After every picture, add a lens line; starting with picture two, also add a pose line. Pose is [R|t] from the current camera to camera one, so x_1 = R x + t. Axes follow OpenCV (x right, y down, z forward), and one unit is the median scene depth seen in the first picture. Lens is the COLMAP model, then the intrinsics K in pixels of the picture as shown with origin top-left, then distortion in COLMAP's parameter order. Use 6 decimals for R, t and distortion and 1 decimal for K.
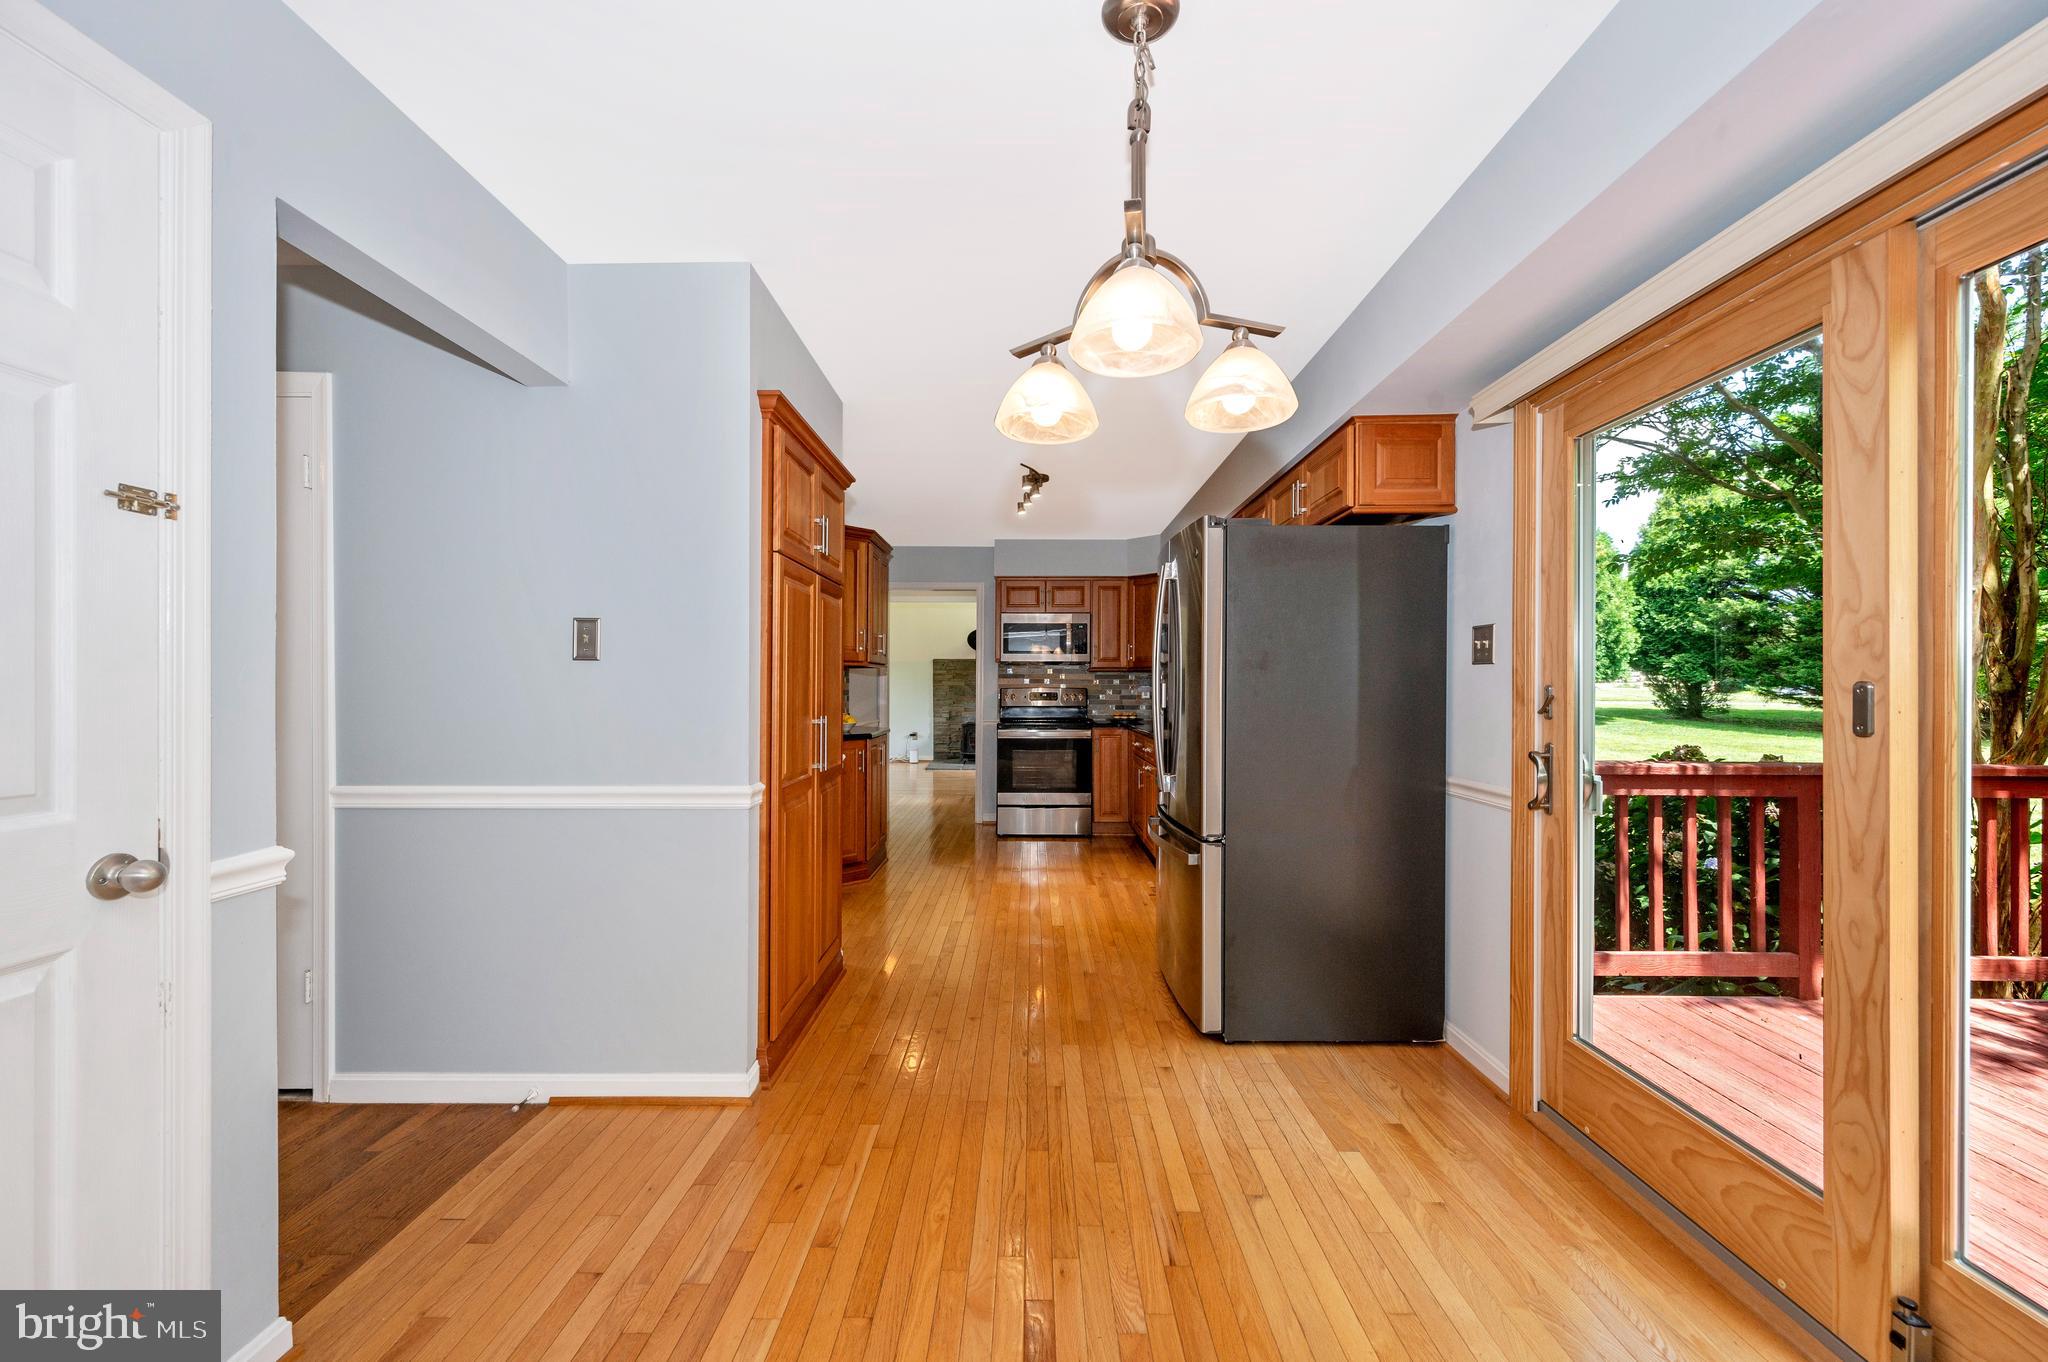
lens RADIAL K [[808.1, 0, 1025.9], [0, 808.1, 684.2], [0, 0, 1]] dist [-0.001465, -0.000144]
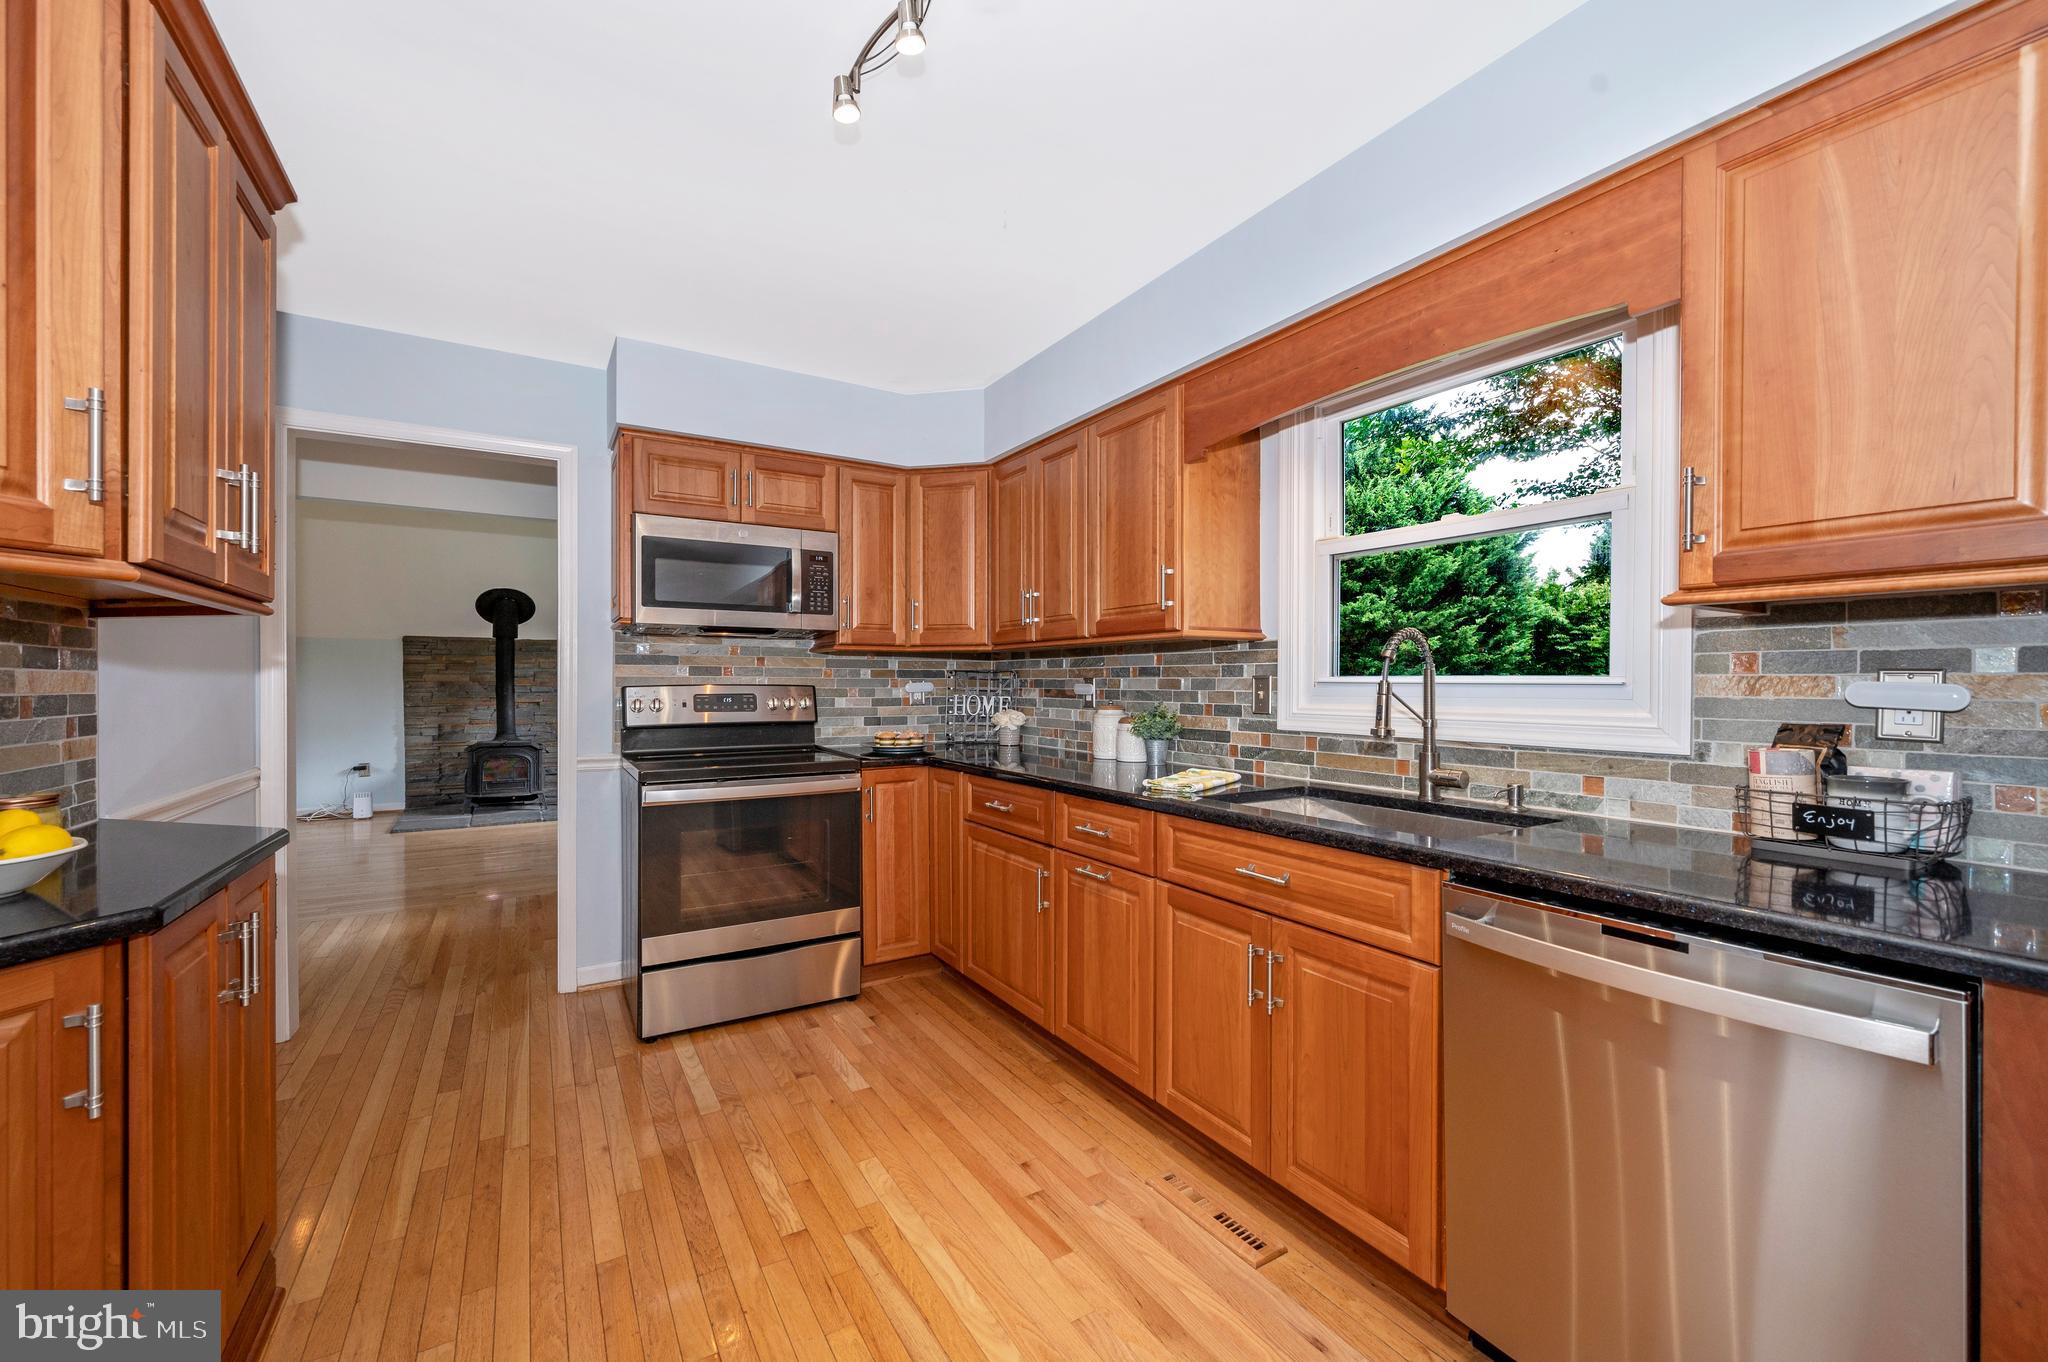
lens RADIAL K [[817.4, 0, 1032.9], [0, 817.4, 692.6], [0, 0, 1]] dist [-0.001018, -0.000072]
pose [[0.848133, -0.007045, 0.529737, -0.084622], [-0.000478, 0.999901, 0.014062, 0.002553], [-0.529783, -0.012180, 0.848045, 0.530198]]
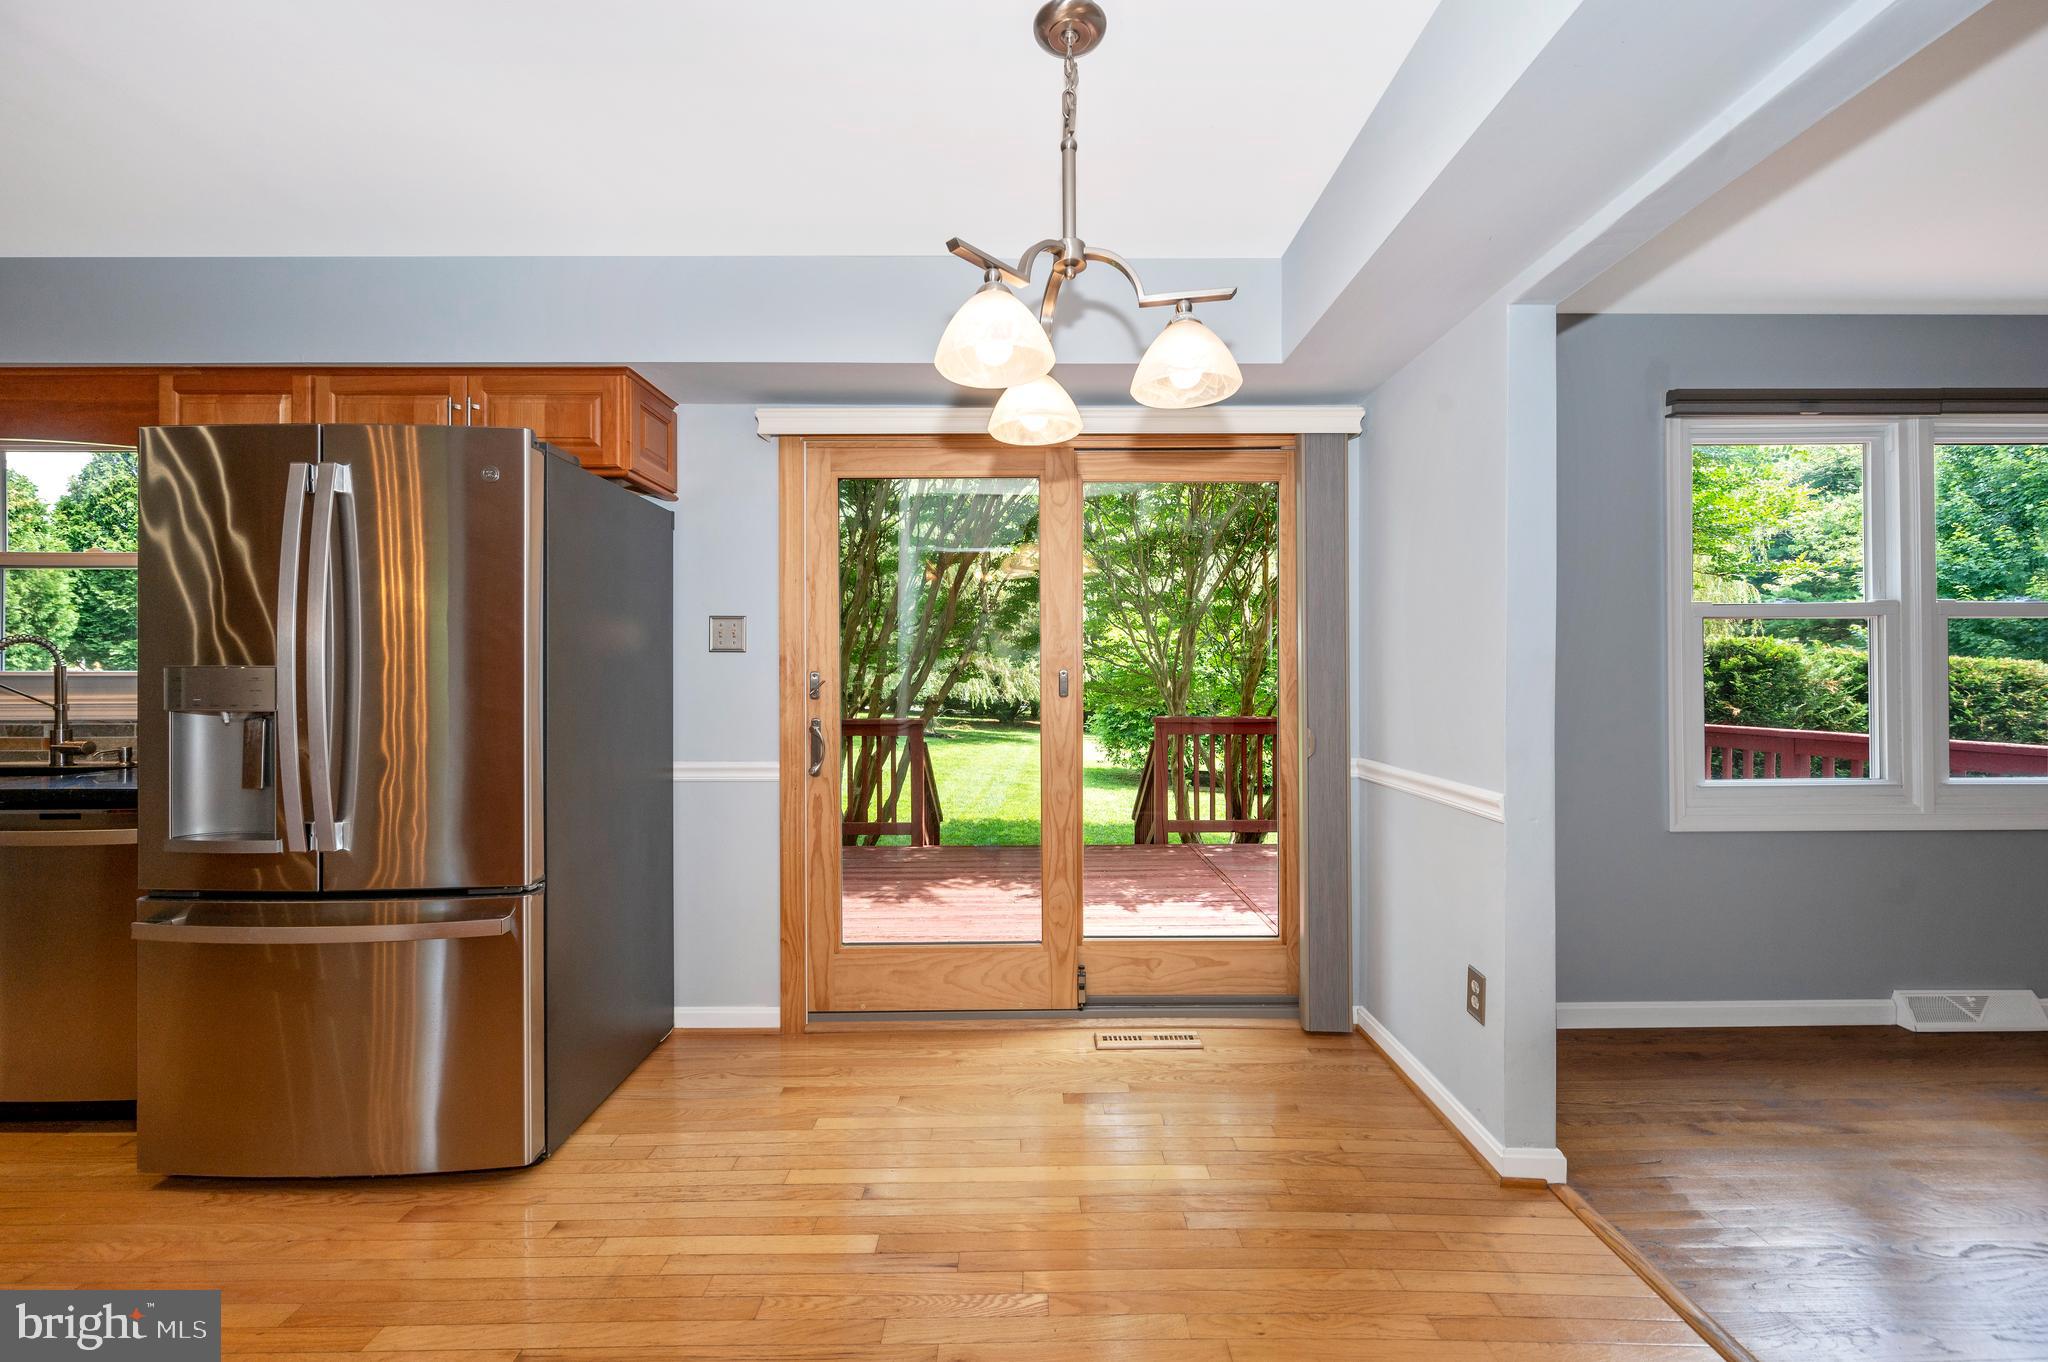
lens RADIAL K [[808.1, 0, 1025.9], [0, 808.1, 684.2], [0, 0, 1]] dist [-0.001465, -0.000144]
pose [[-0.013456, -0.011102, 0.999848, -0.200035], [0.000384, 0.999938, 0.011108, 0.002380], [-0.999909, 0.000533, -0.013451, 0.237558]]
